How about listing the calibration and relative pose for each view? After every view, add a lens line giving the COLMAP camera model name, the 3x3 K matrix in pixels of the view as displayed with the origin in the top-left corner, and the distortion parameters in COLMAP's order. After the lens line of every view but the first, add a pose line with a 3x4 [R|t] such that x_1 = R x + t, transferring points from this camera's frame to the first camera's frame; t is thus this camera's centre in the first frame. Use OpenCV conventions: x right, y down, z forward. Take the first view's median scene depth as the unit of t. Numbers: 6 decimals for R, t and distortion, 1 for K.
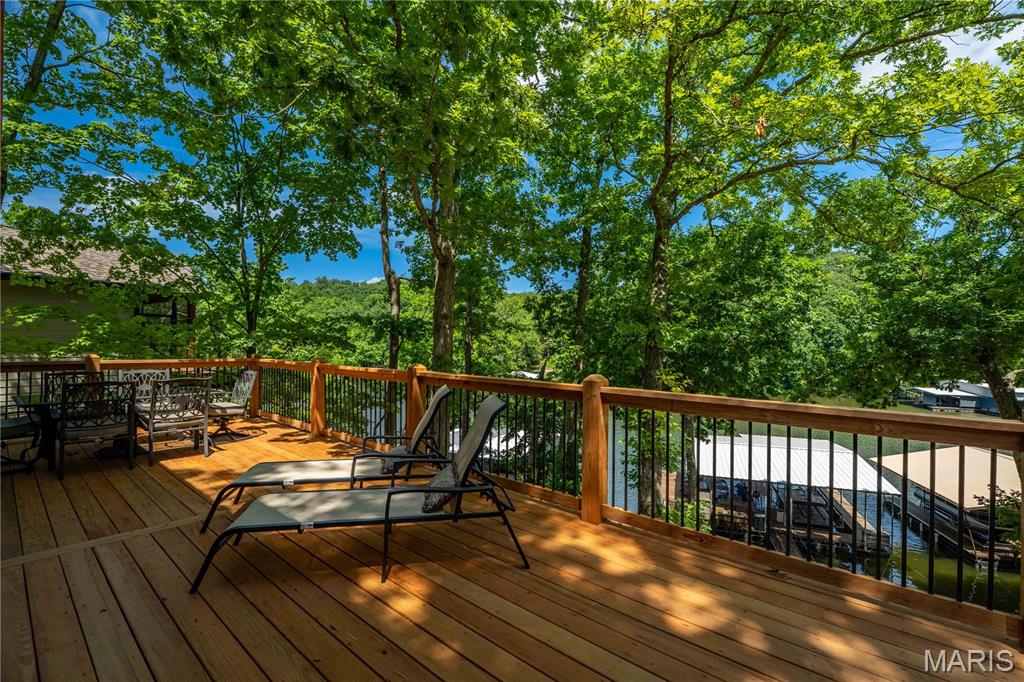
lens RADIAL K [[461.3, 0, 512.0], [0, 461.3, 341.0], [0, 0, 1]] dist [0.017284, 0.000004]
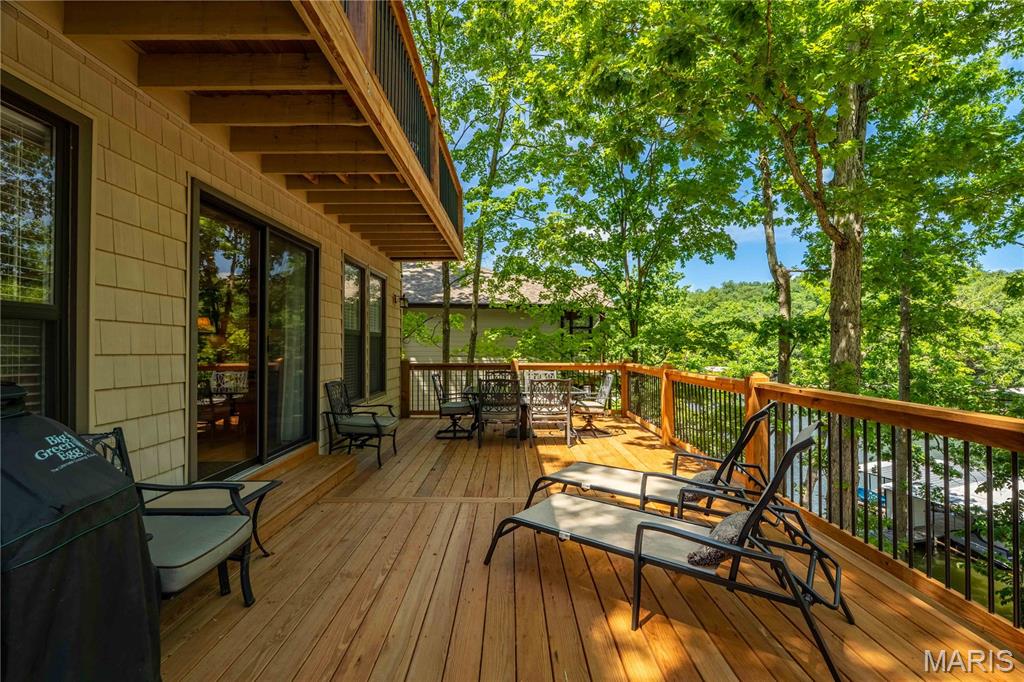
lens RADIAL K [[457.8, 0, 512.0], [0, 457.8, 341.0], [0, 0, 1]] dist [0.002138, 0.000206]
pose [[0.667191, -0.021551, -0.744575, 0.073841], [0.012748, 0.999765, -0.017514, 0.001245], [0.744778, 0.002193, 0.667309, 0.094548]]
